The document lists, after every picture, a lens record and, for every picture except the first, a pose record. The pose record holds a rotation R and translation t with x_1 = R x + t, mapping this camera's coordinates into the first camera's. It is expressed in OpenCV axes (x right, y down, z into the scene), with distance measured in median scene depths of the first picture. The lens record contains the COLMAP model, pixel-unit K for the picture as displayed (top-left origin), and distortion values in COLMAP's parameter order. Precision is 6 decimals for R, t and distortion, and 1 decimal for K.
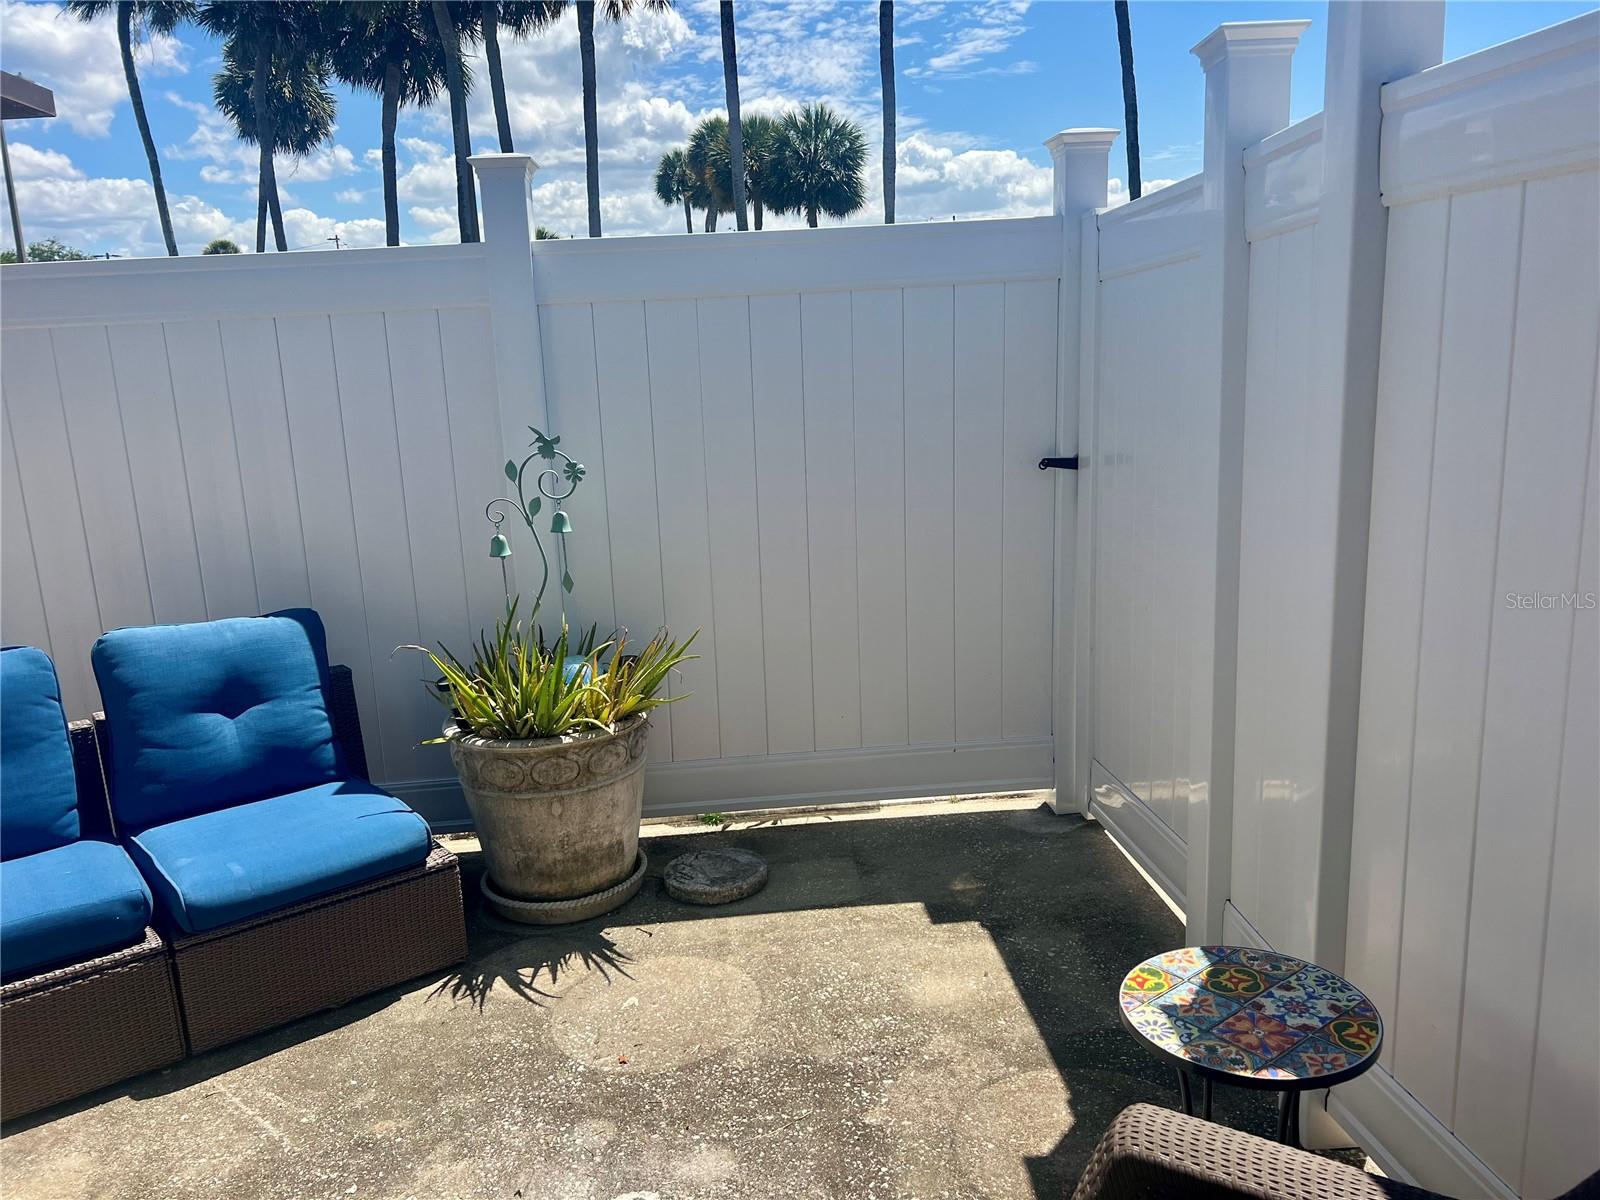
lens RADIAL K [[1216.4, 0, 811.4], [0, 1216.4, 601.7], [0, 0, 1]] dist [0.050696, -0.047545]
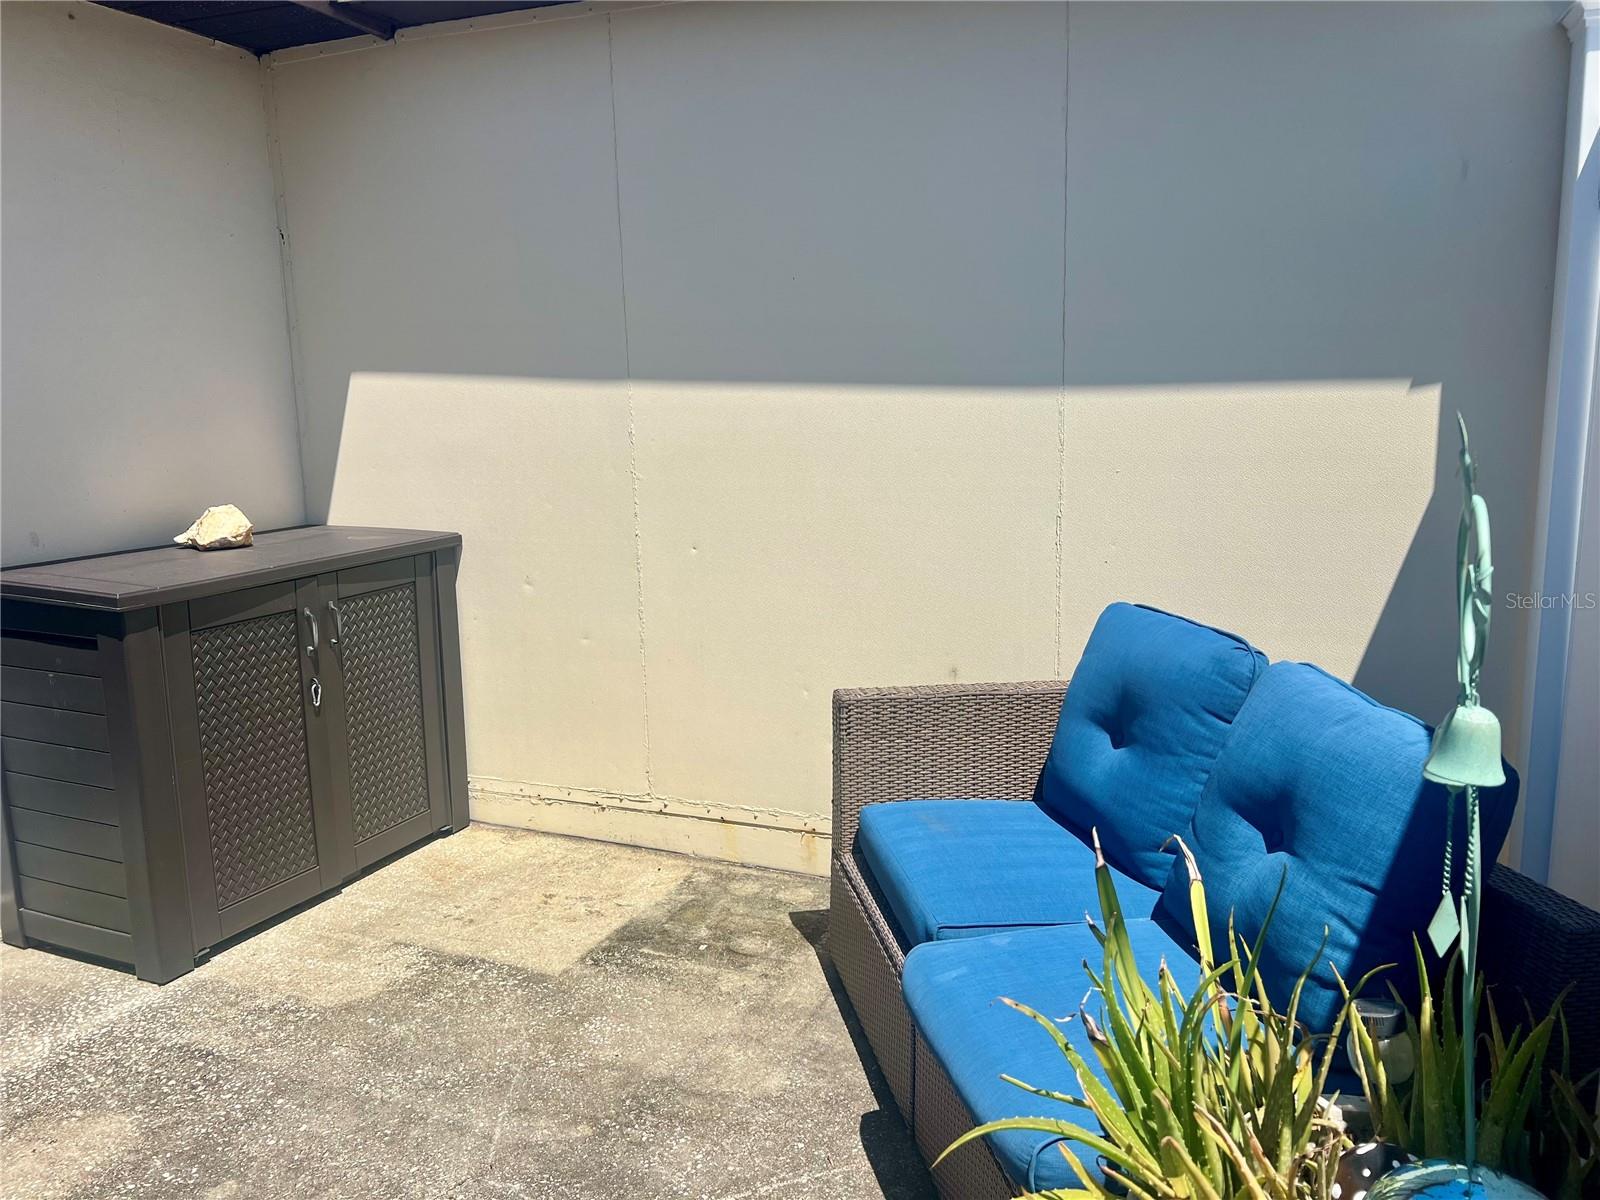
lens RADIAL K [[1216.4, 0, 811.4], [0, 1216.4, 601.7], [0, 0, 1]] dist [0.050696, -0.047545]
pose [[-0.454938, 0.211899, -0.864945, 0.133378], [-0.145263, 0.940610, 0.306840, -0.177564], [0.878595, 0.265238, -0.397138, 1.014719]]
